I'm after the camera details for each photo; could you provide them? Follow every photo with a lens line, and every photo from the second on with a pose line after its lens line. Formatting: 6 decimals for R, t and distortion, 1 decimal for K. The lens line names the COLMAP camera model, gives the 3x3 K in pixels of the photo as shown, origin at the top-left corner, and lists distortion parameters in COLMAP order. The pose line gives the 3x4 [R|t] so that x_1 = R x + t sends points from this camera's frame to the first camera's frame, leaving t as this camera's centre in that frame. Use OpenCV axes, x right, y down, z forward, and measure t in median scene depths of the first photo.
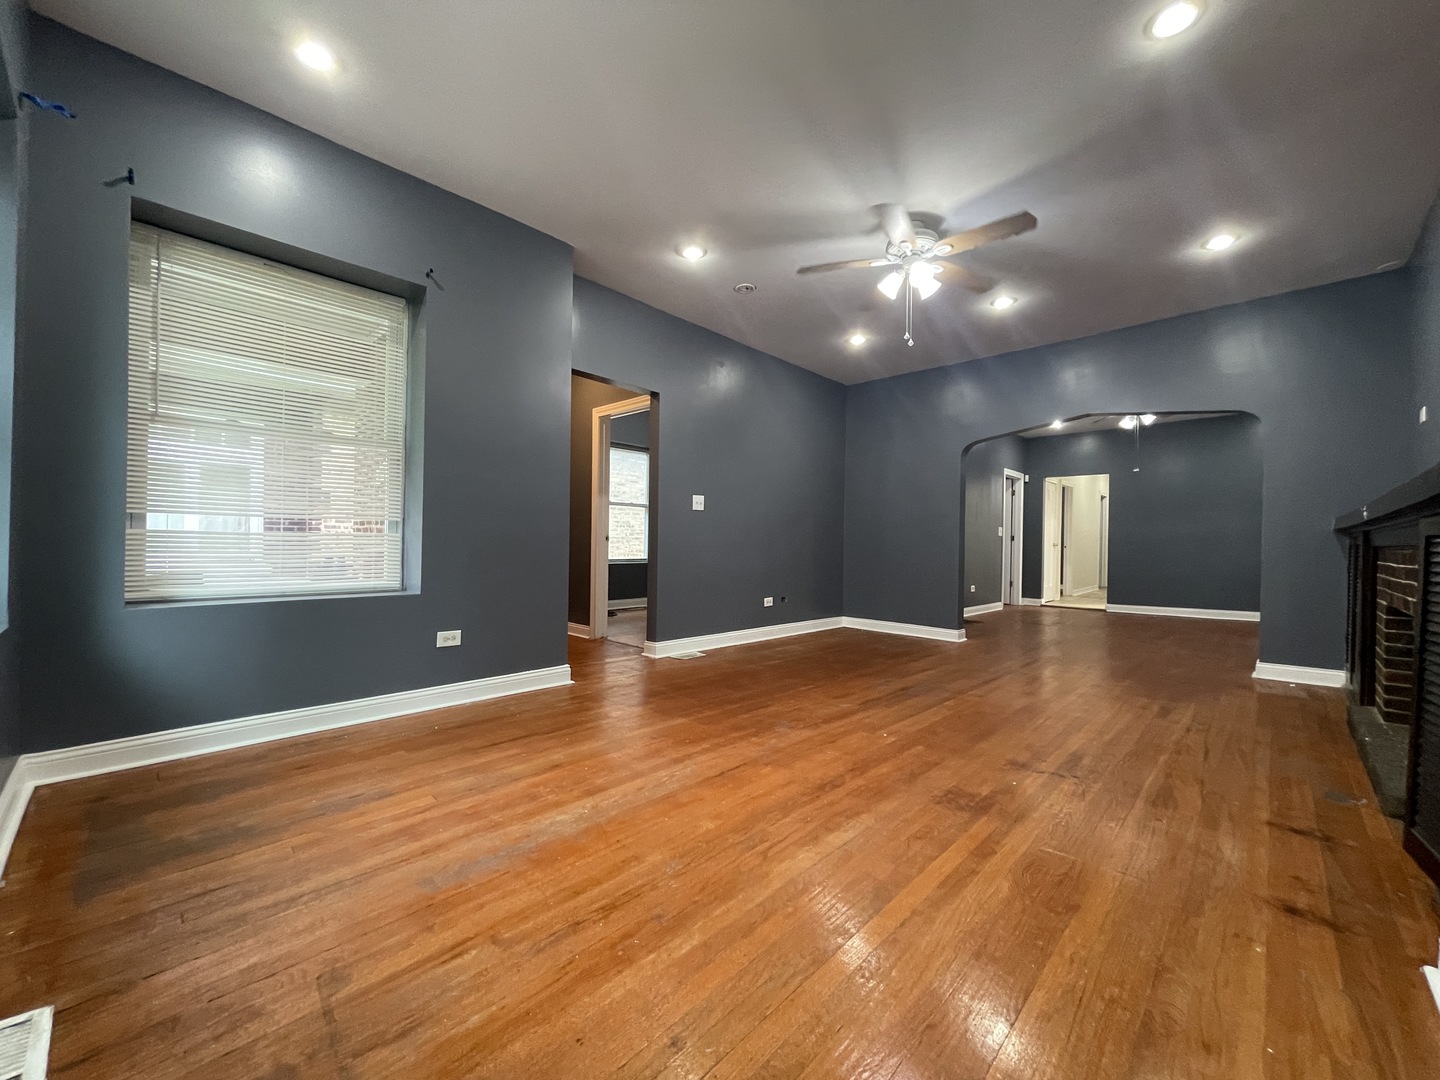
lens RADIAL K [[578.4, 0, 716.0], [0, 578.4, 542.5], [0, 0, 1]] dist [-0.002732, -0.000397]
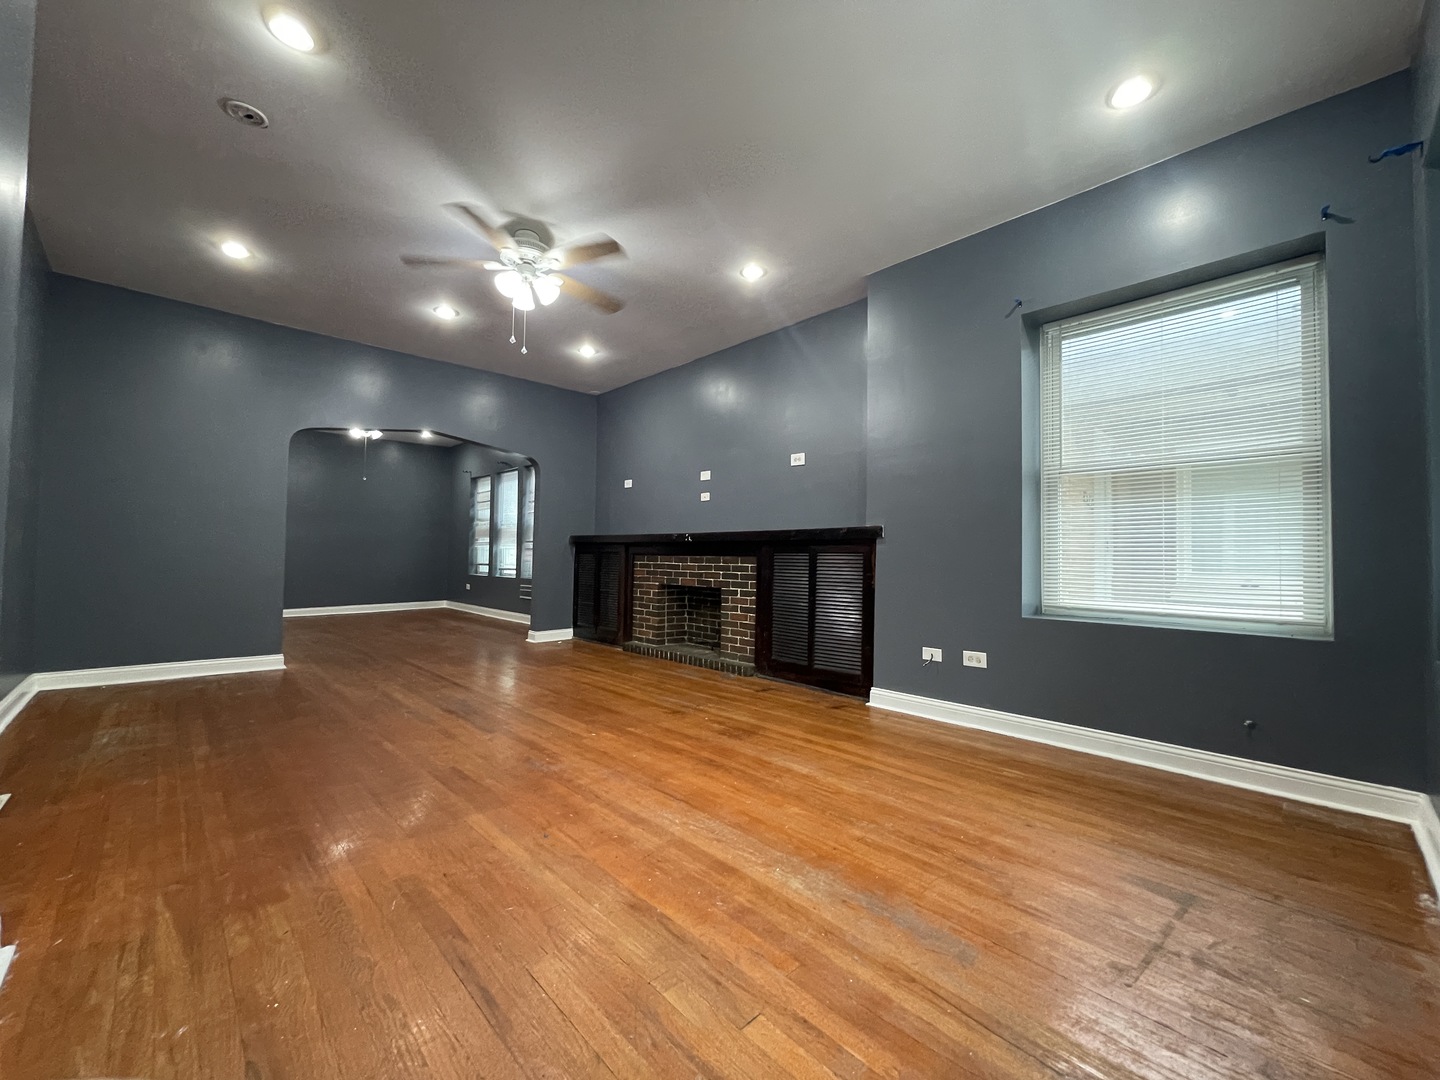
lens RADIAL K [[578.4, 0, 716.0], [0, 578.4, 542.5], [0, 0, 1]] dist [-0.002732, -0.000397]
pose [[0.041486, 0.014271, 0.999037, -0.993571], [-0.015434, 0.999788, -0.013641, -0.010349], [-0.999020, -0.014853, 0.041697, 0.961604]]
